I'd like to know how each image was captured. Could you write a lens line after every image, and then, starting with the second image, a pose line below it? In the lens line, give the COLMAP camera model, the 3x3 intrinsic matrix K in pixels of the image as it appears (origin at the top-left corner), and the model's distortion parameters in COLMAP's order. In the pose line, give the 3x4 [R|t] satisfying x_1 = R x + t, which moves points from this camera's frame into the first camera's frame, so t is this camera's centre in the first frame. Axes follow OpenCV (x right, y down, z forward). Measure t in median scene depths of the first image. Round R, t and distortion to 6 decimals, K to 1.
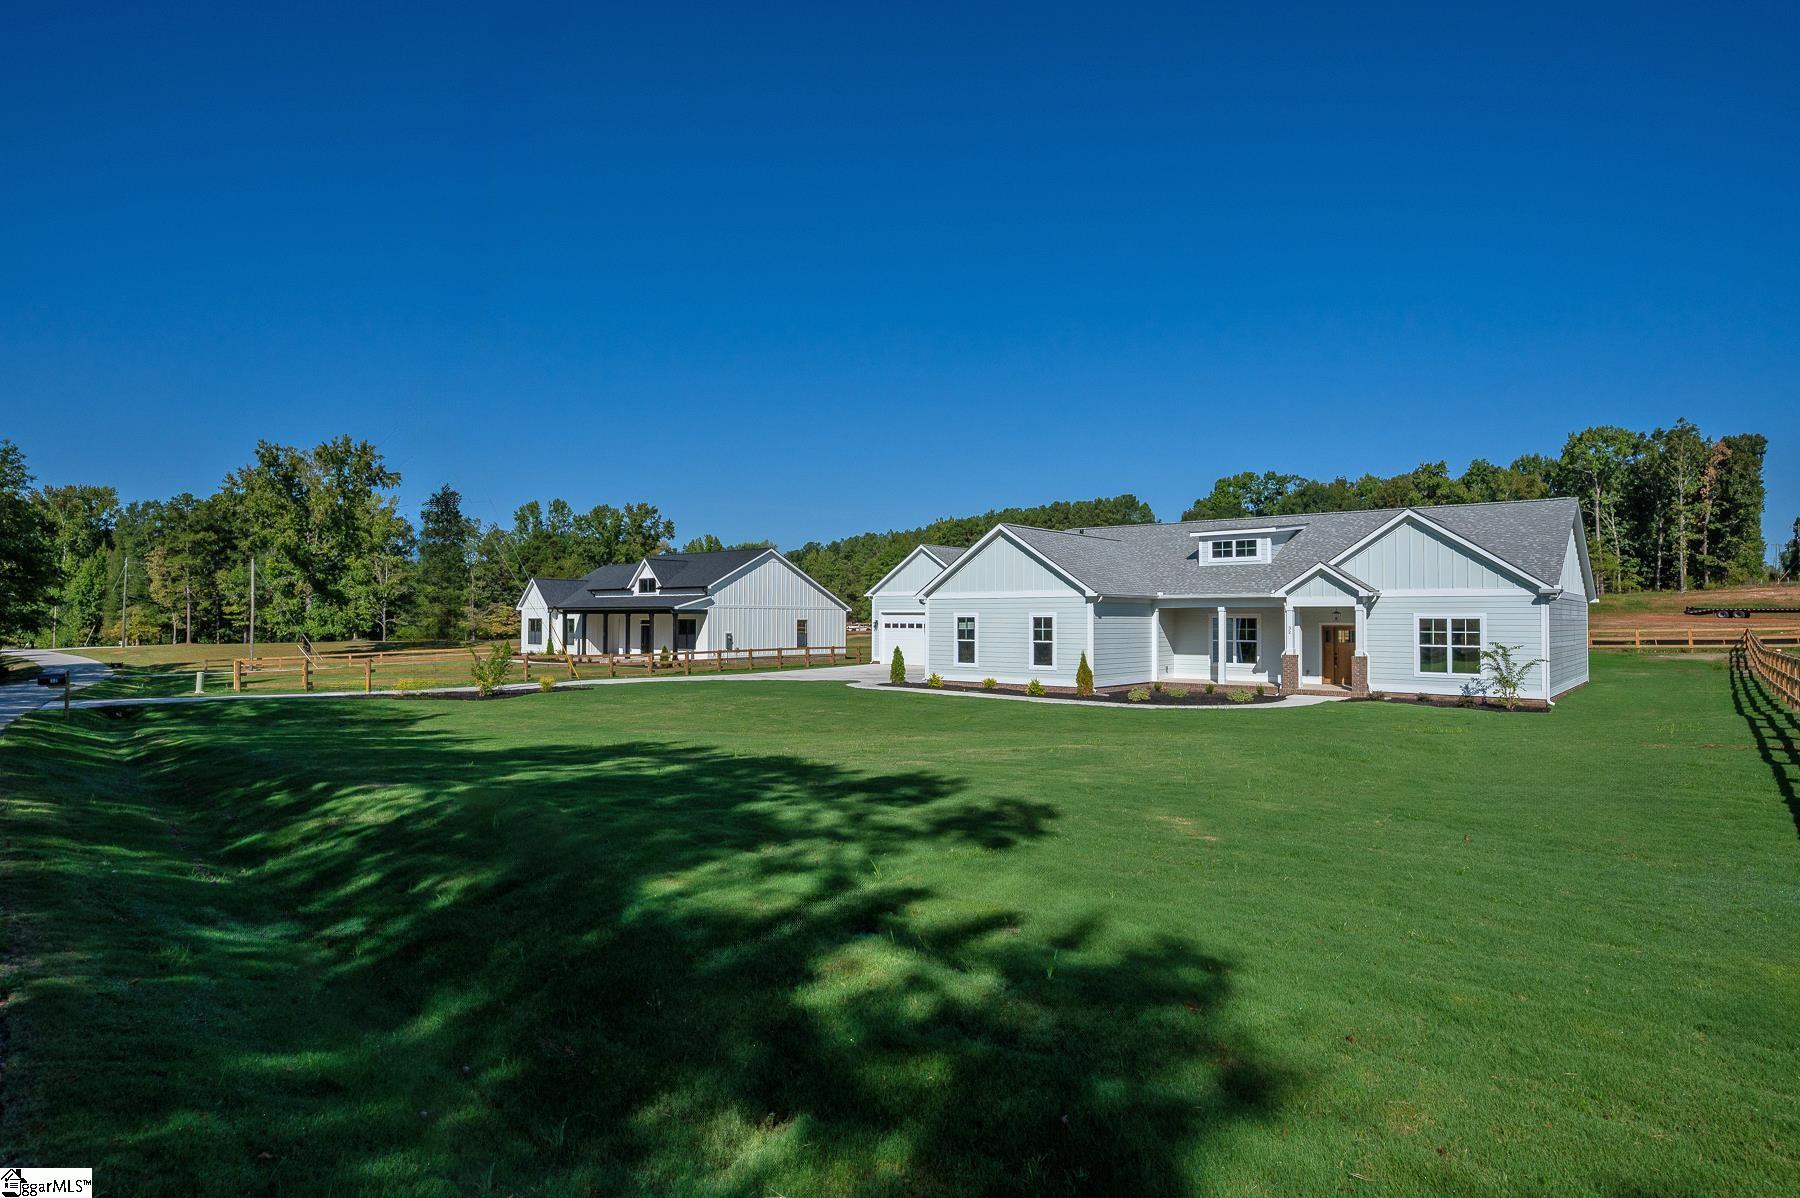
lens RADIAL K [[939.4, 0, 915.9], [0, 939.4, 615.3], [0, 0, 1]] dist [0.001457, 0.002249]
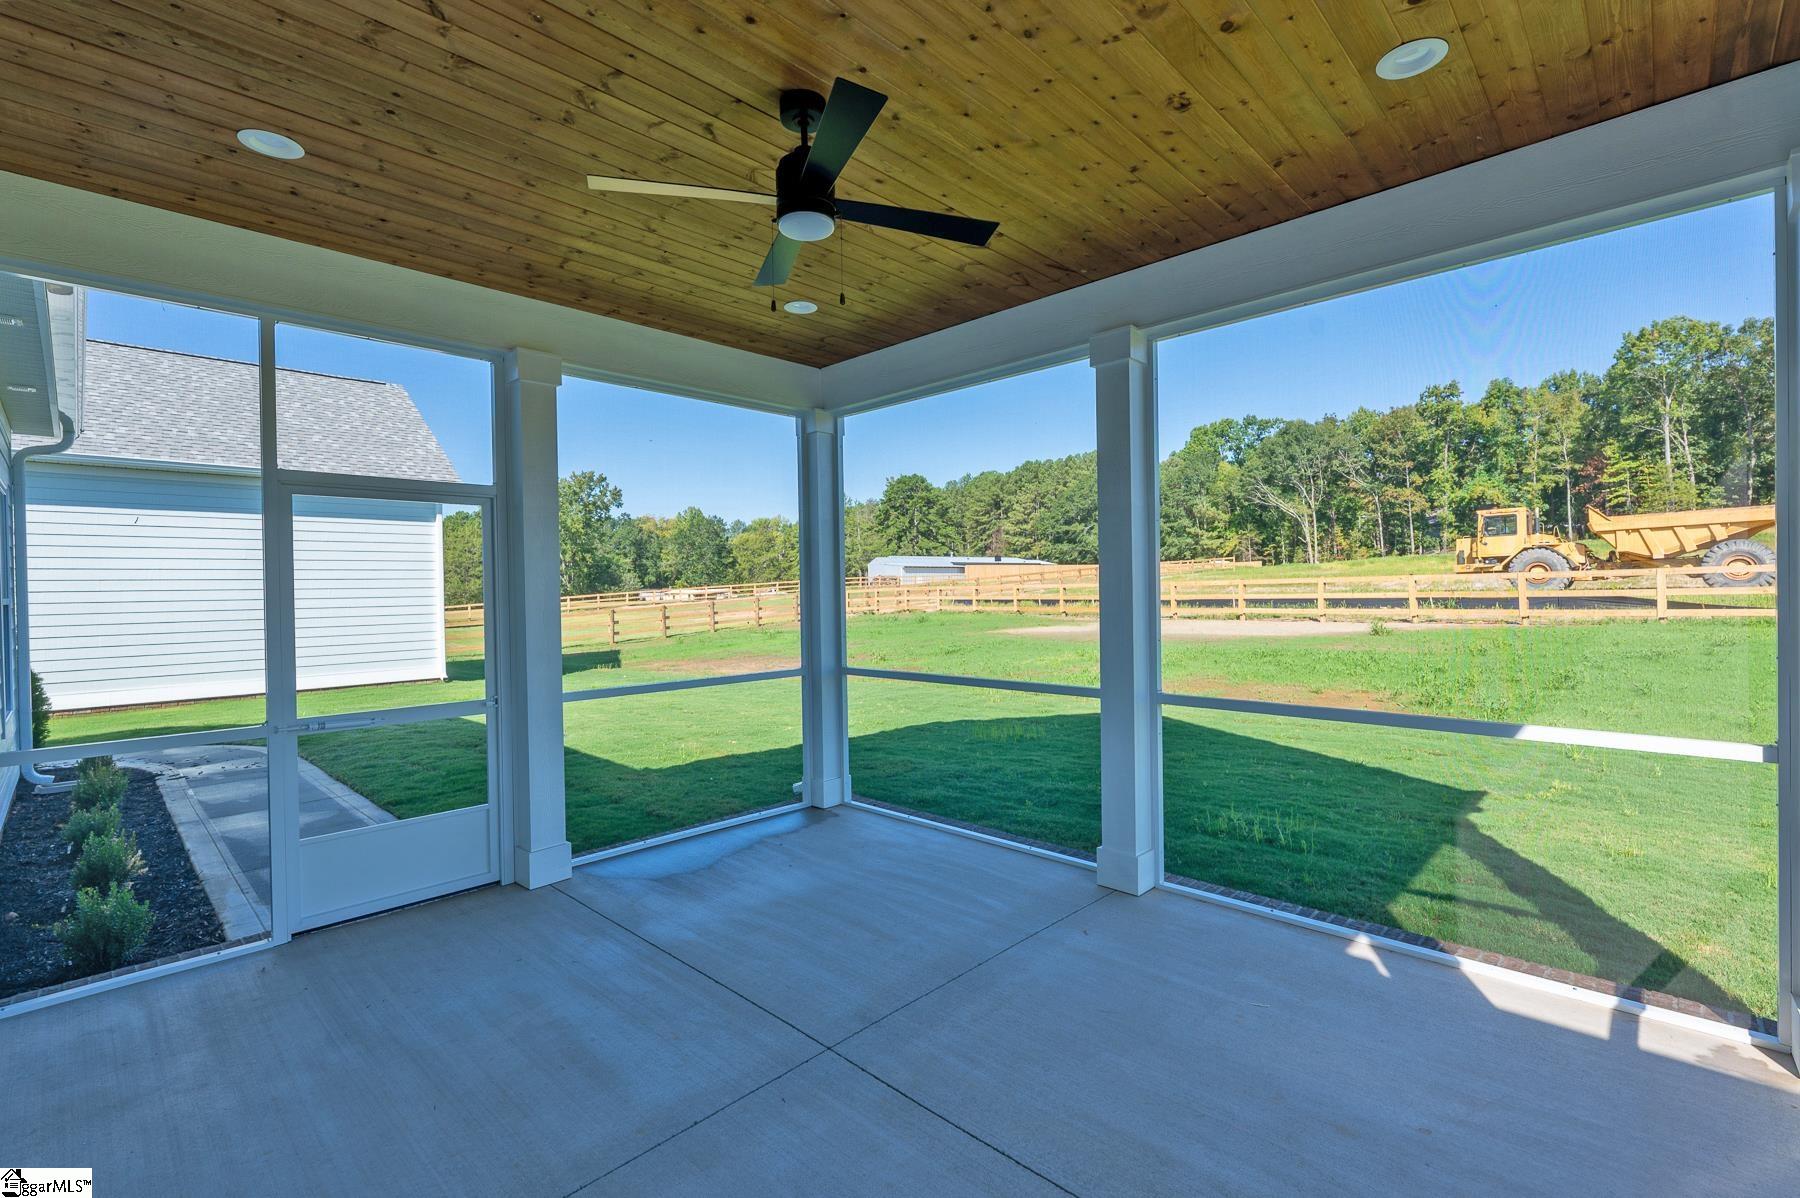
lens RADIAL K [[796.6, 0, 890.4], [0, 796.6, 597.2], [0, 0, 1]] dist [-0.002257, 0.000076]
pose [[0.995853, -0.018282, -0.089117, 0.143497], [0.019816, 0.999670, 0.016357, 0.007386], [0.088789, -0.018055, 0.995887, 0.294394]]
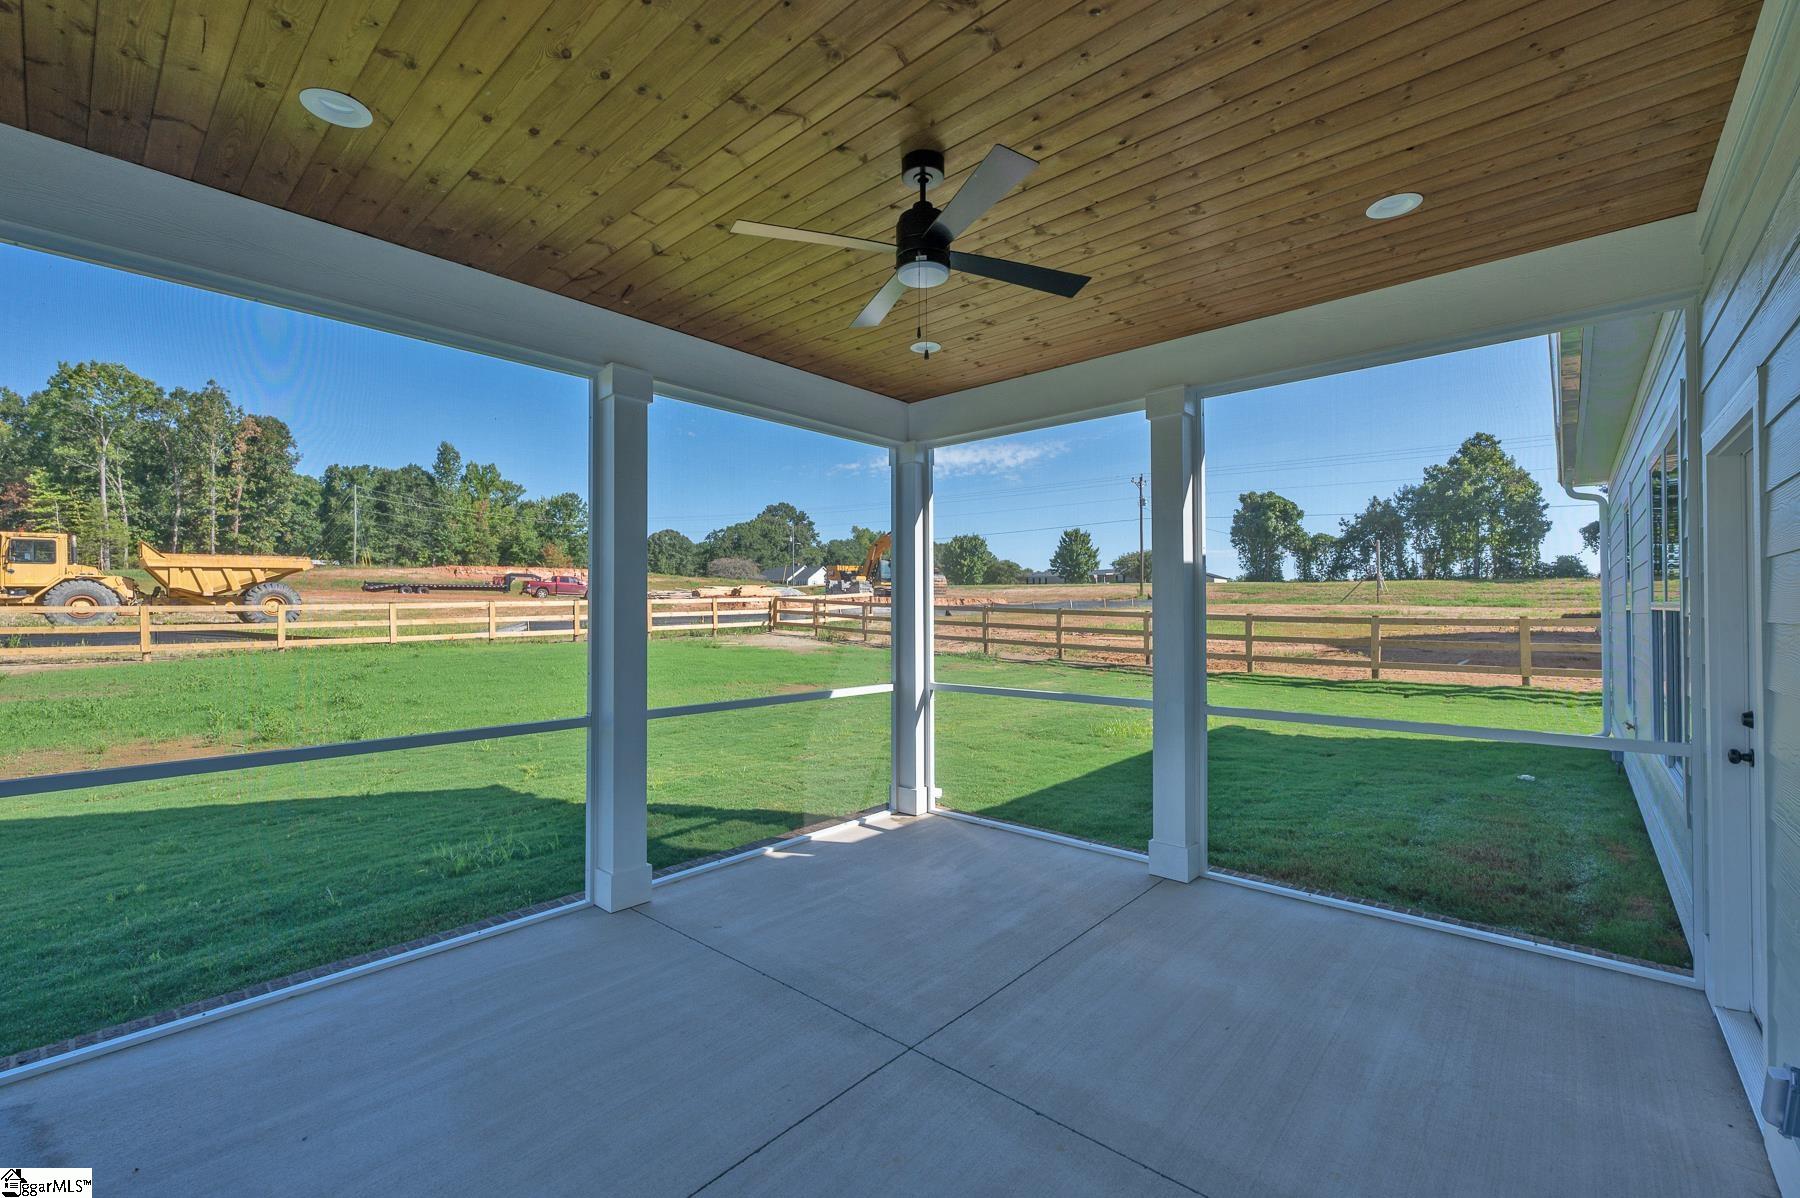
lens RADIAL K [[765.9, 0, 874.9], [0, 765.9, 606.6], [0, 0, 1]] dist [0.002424, -0.000516]
pose [[0.050262, 0.000588, 0.998736, 0.107547], [-0.002444, 0.999997, -0.000466, 0.007370], [-0.998733, -0.002417, 0.050263, 0.323930]]
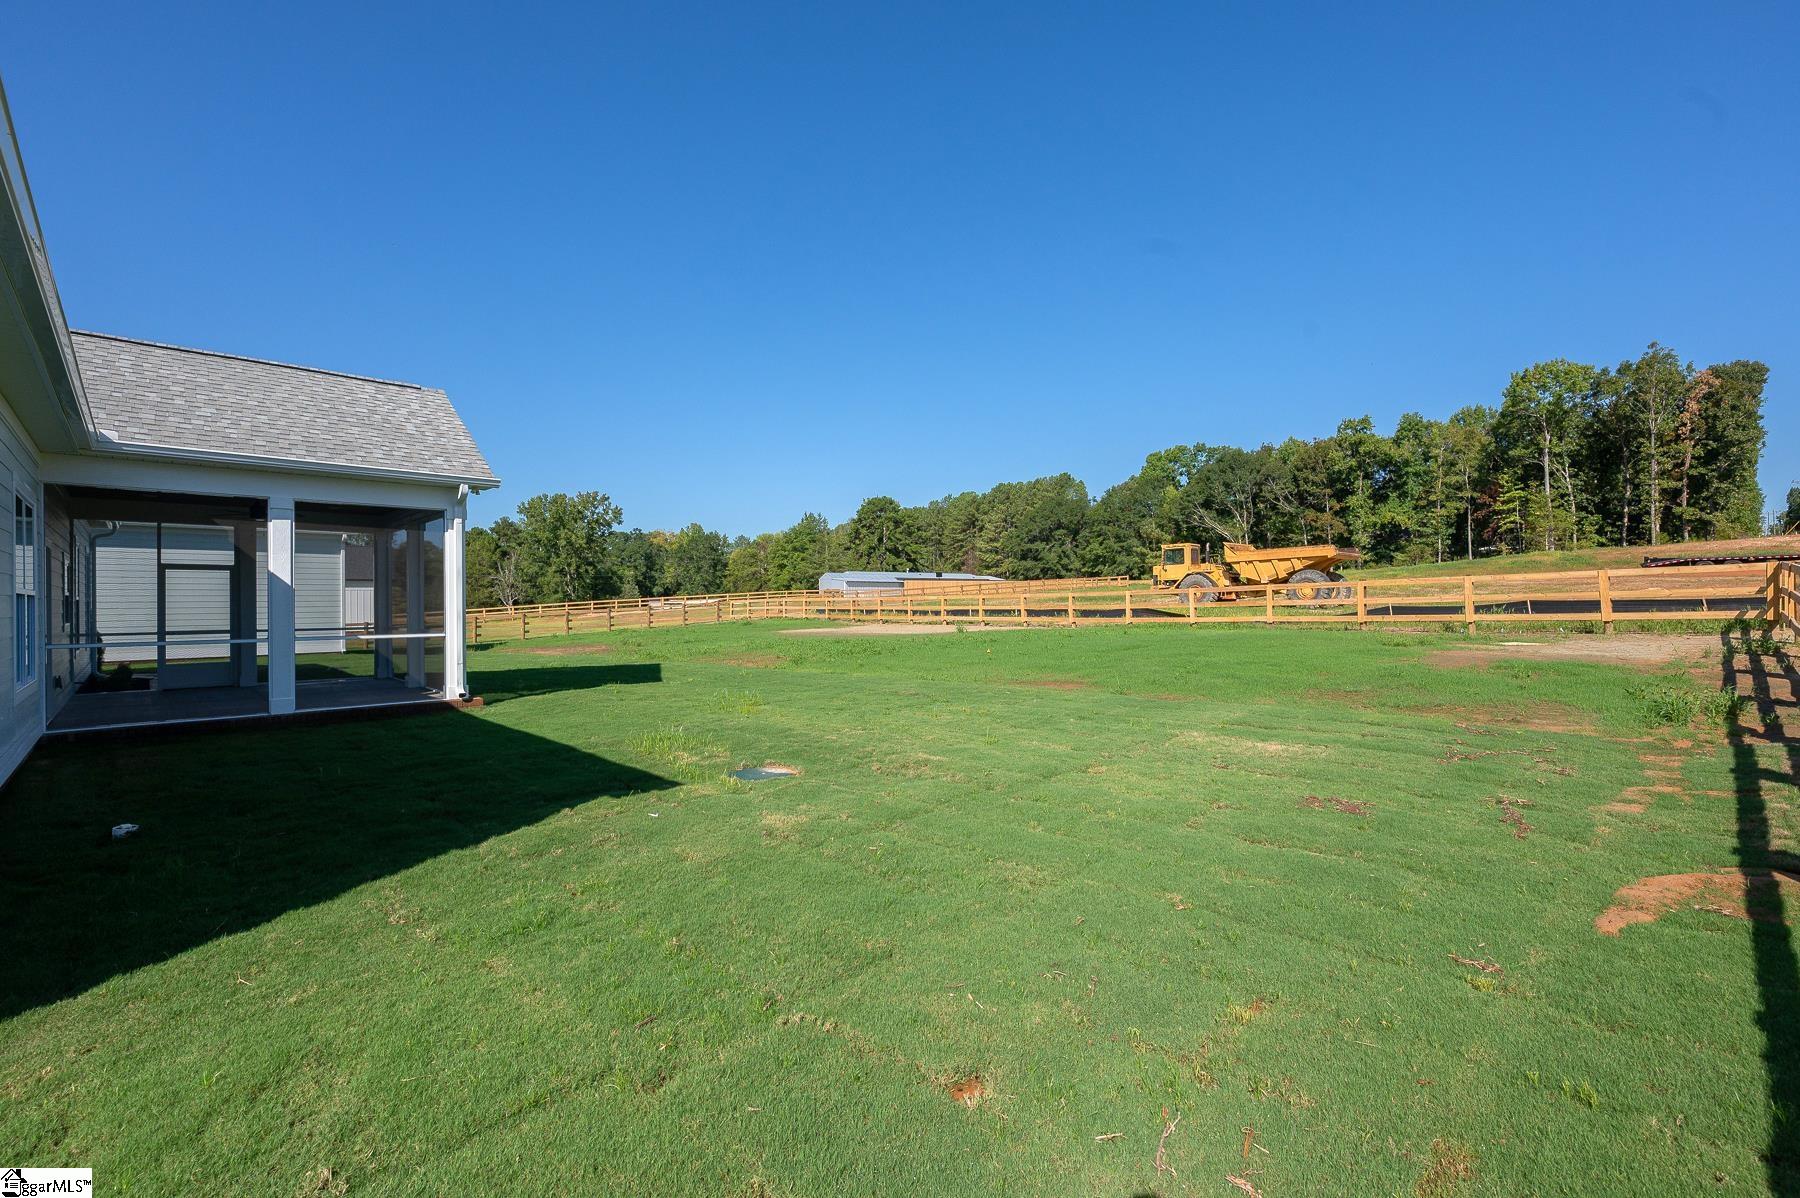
lens RADIAL K [[765.9, 0, 883.7], [0, 765.9, 609.1], [0, 0, 1]] dist [0.002424, -0.000516]
pose [[0.993600, -0.008475, -0.112636, 0.209110], [0.010329, 0.999821, 0.015881, 0.008144], [0.112481, -0.016942, 0.993509, 0.242763]]
